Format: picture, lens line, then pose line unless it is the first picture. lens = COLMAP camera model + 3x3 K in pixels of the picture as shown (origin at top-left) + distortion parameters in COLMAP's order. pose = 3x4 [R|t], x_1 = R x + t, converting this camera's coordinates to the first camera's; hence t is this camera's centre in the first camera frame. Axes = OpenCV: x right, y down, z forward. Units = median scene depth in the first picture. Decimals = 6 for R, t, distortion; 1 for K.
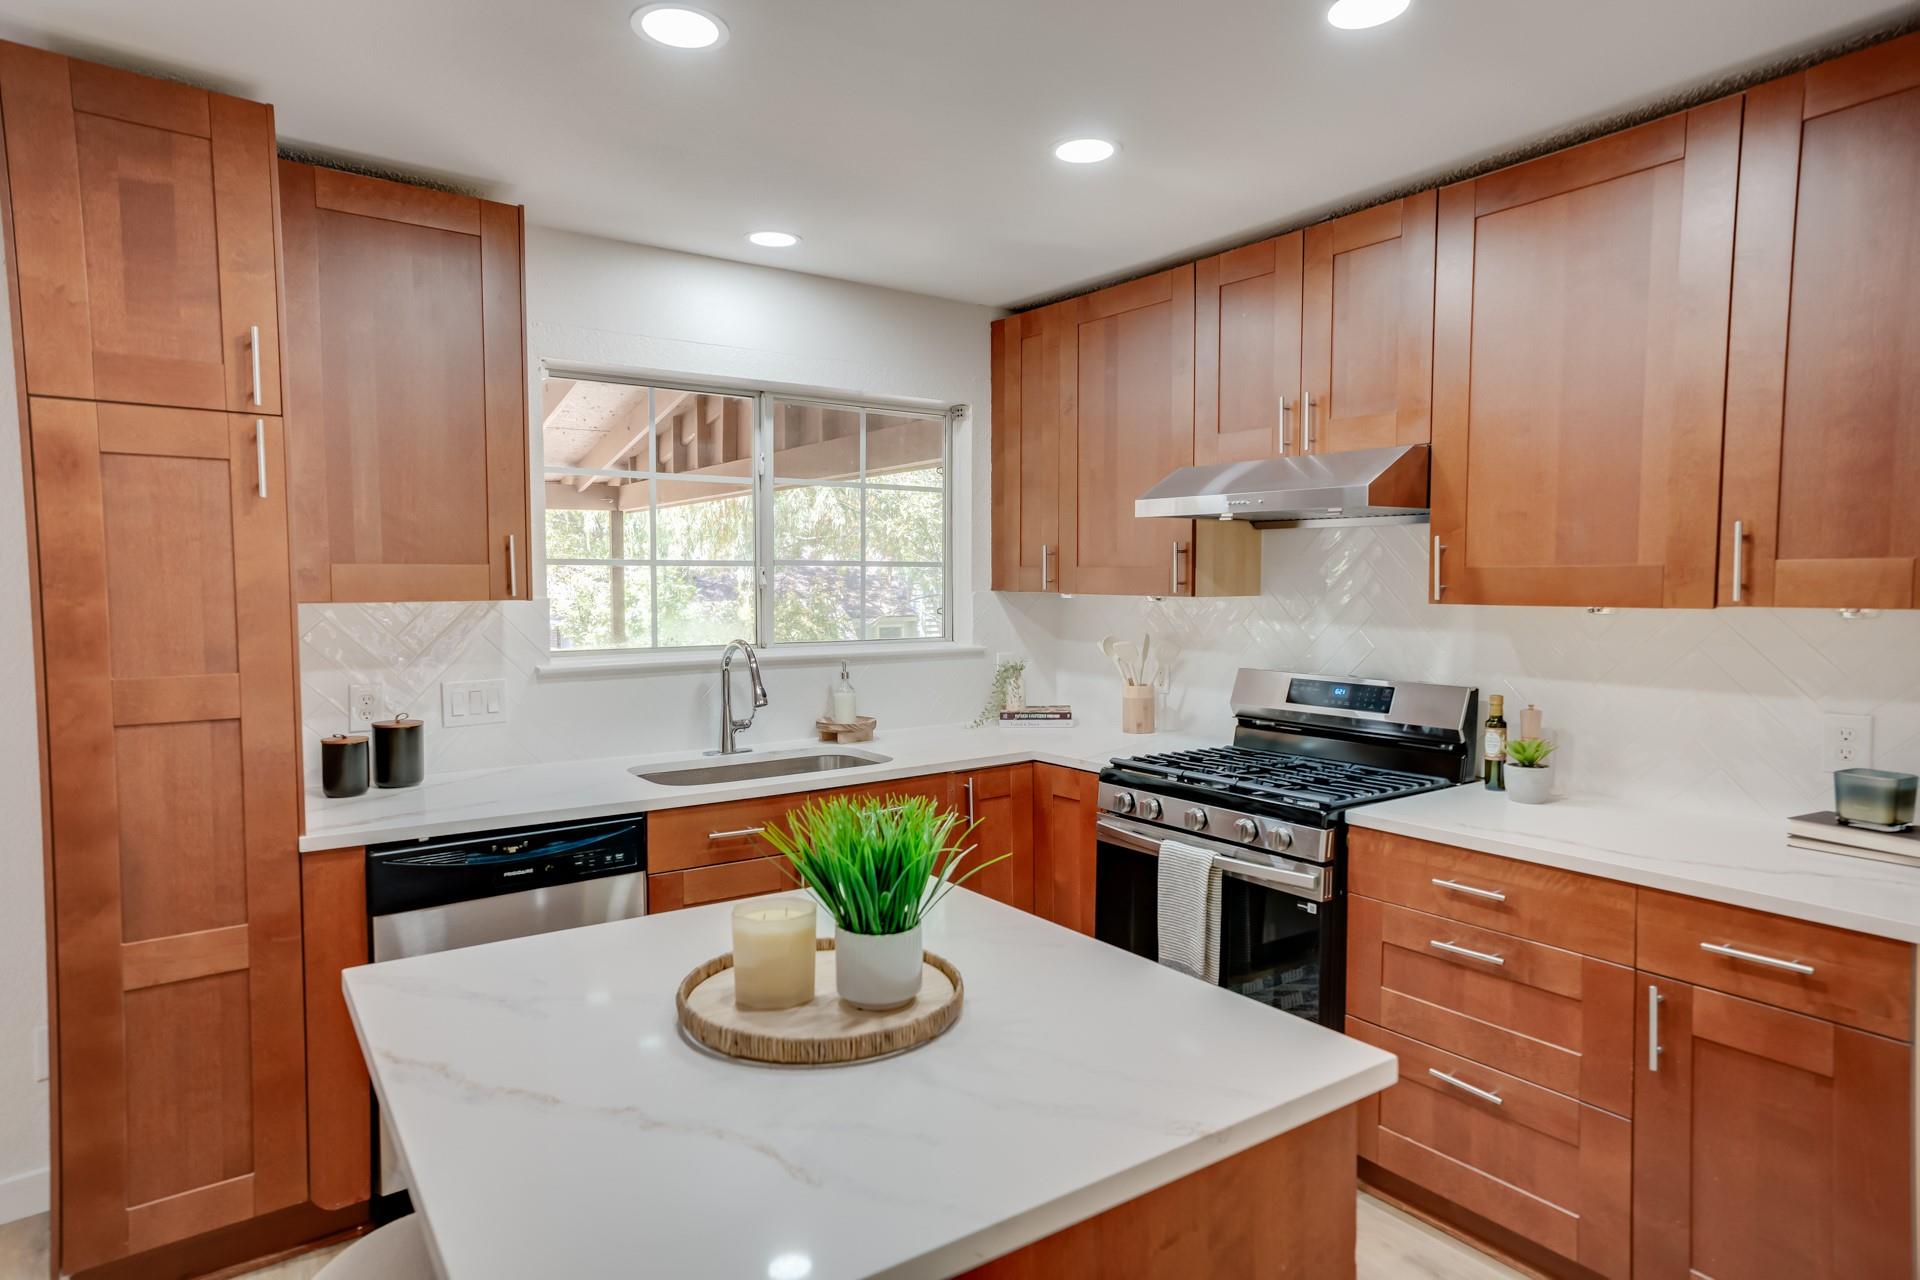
lens RADIAL K [[1146.9, 0, 960.0], [0, 1146.9, 640.0], [0, 0, 1]] dist [0.002480, 0.000367]
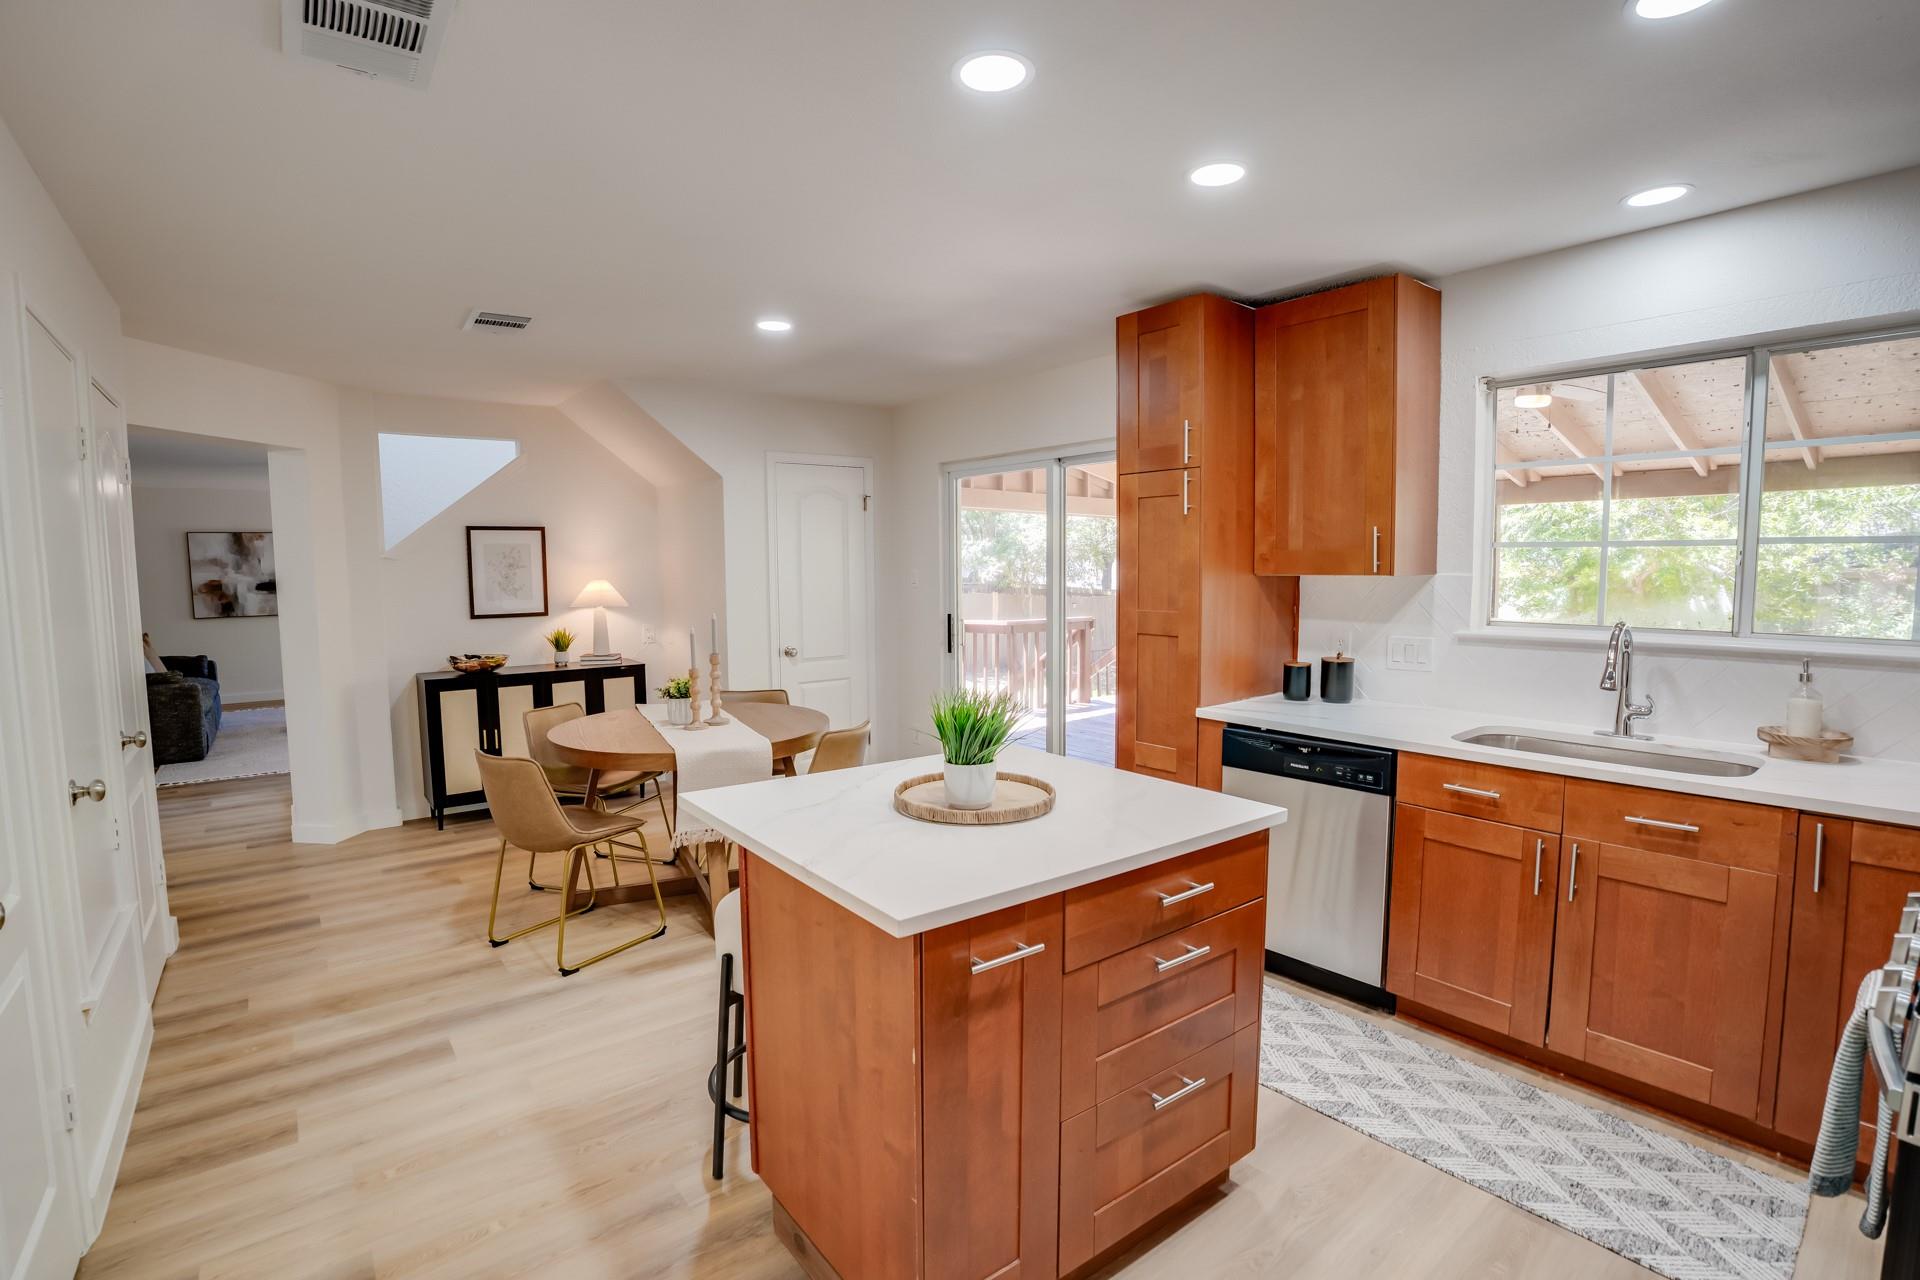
lens RADIAL K [[943.8, 0, 960.0], [0, 943.8, 640.0], [0, 0, 1]] dist [-0.002781, -0.000389]
pose [[0.058600, 0.082621, -0.994857, 0.668202], [-0.054396, 0.995353, 0.079458, -0.020765], [0.996798, 0.049460, 0.062822, 0.449697]]
